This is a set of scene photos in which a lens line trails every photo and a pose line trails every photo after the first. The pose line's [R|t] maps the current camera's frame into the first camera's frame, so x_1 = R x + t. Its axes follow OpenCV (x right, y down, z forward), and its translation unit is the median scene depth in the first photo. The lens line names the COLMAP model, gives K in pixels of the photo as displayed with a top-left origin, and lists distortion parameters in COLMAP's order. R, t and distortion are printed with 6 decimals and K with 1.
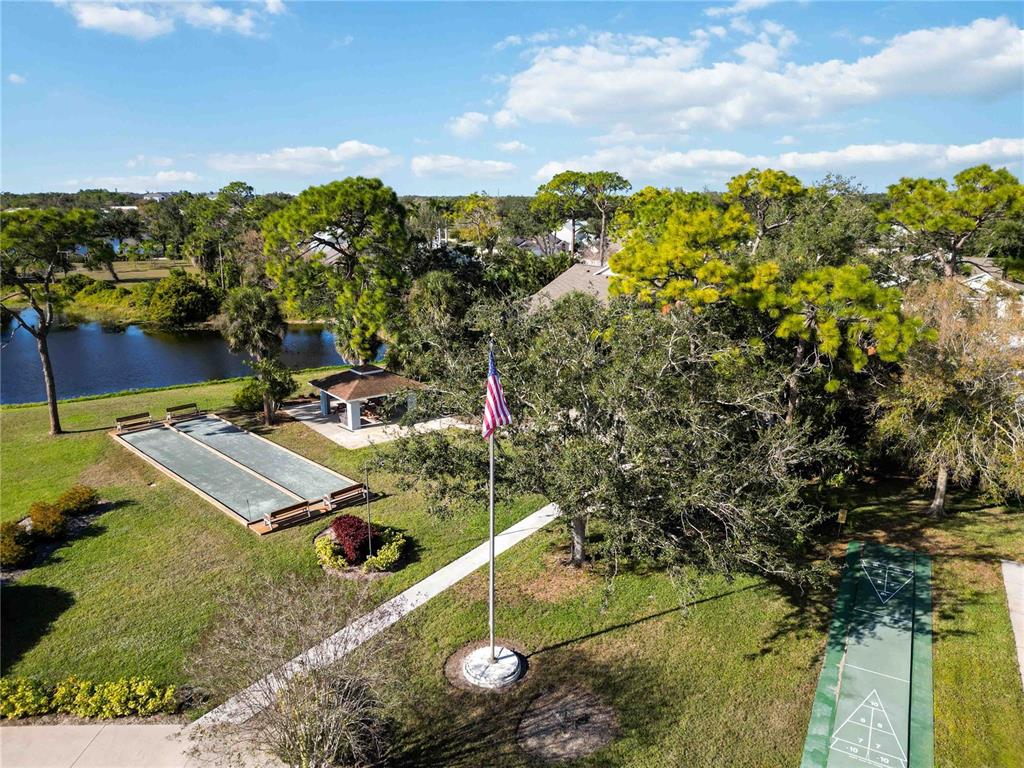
lens RADIAL K [[713.7, 0, 520.4], [0, 713.7, 386.6], [0, 0, 1]] dist [0.059415, -0.050881]
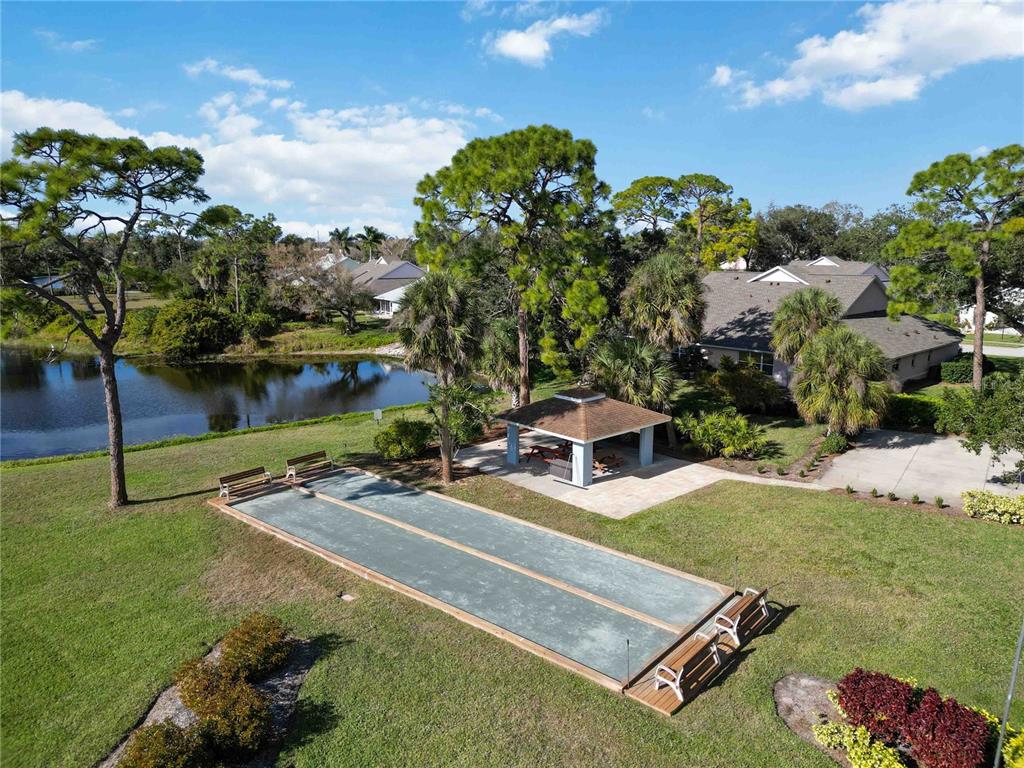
lens RADIAL K [[713.7, 0, 518.2], [0, 713.7, 385.3], [0, 0, 1]] dist [0.059415, -0.050881]
pose [[0.997250, -0.015687, 0.072427, -0.441646], [0.020281, 0.997799, -0.063128, 0.011301], [-0.071277, 0.064424, 0.995374, 0.454055]]
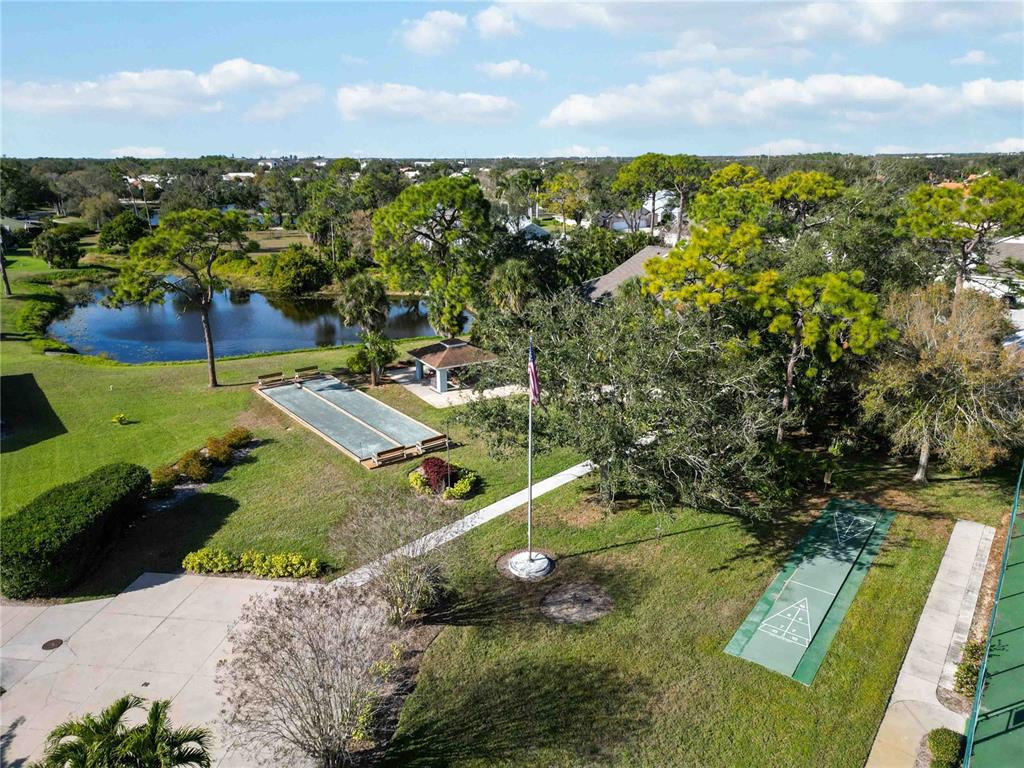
lens RADIAL K [[713.7, 0, 520.6], [0, 713.7, 391.2], [0, 0, 1]] dist [0.059415, -0.050881]
pose [[0.991448, 0.037139, -0.125102, 0.067097], [-0.030242, 0.997940, 0.056585, -0.018146], [0.126946, -0.052317, 0.990529, -0.235592]]
